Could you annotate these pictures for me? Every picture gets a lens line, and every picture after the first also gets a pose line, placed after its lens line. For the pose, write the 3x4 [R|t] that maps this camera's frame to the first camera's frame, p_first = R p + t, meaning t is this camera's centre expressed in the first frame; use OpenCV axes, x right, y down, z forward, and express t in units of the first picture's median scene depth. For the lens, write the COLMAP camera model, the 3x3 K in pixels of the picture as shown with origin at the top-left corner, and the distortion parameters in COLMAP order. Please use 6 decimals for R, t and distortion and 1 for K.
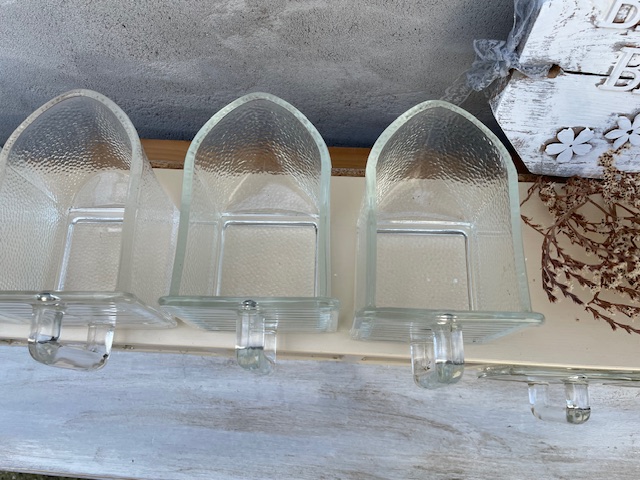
lens RADIAL K [[487.1, 0, 315.3], [0, 487.1, 239.1], [0, 0, 1]] dist [0.079877, -0.112964]
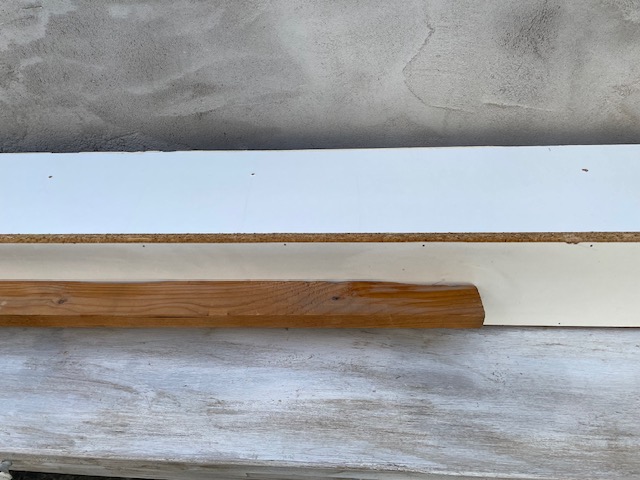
lens RADIAL K [[487.1, 0, 313.7], [0, 487.1, 235.3], [0, 0, 1]] dist [0.079877, -0.112964]
pose [[0.999631, -0.016415, -0.021622, 0.704851], [0.002994, 0.858263, -0.513201, 0.652222], [0.026981, 0.512948, 0.857996, -0.073977]]
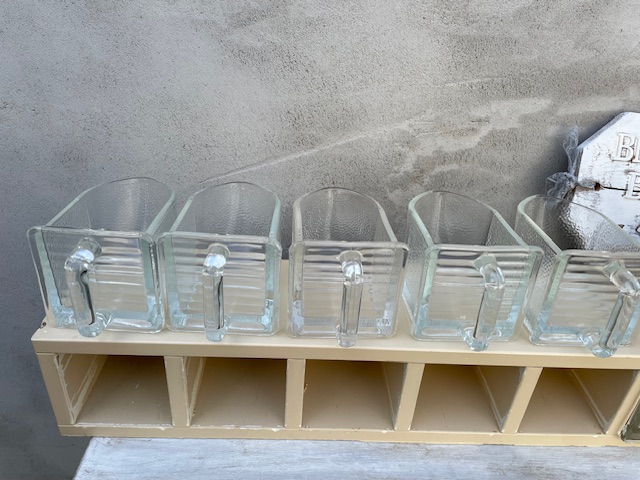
lens RADIAL K [[487.1, 0, 315.4], [0, 487.1, 245.0], [0, 0, 1]] dist [0.079877, -0.112964]
pose [[0.993852, 0.030701, 0.106372, -0.494547], [0.049484, 0.736299, -0.674844, 0.670008], [-0.099039, 0.675959, 0.730253, -0.046538]]
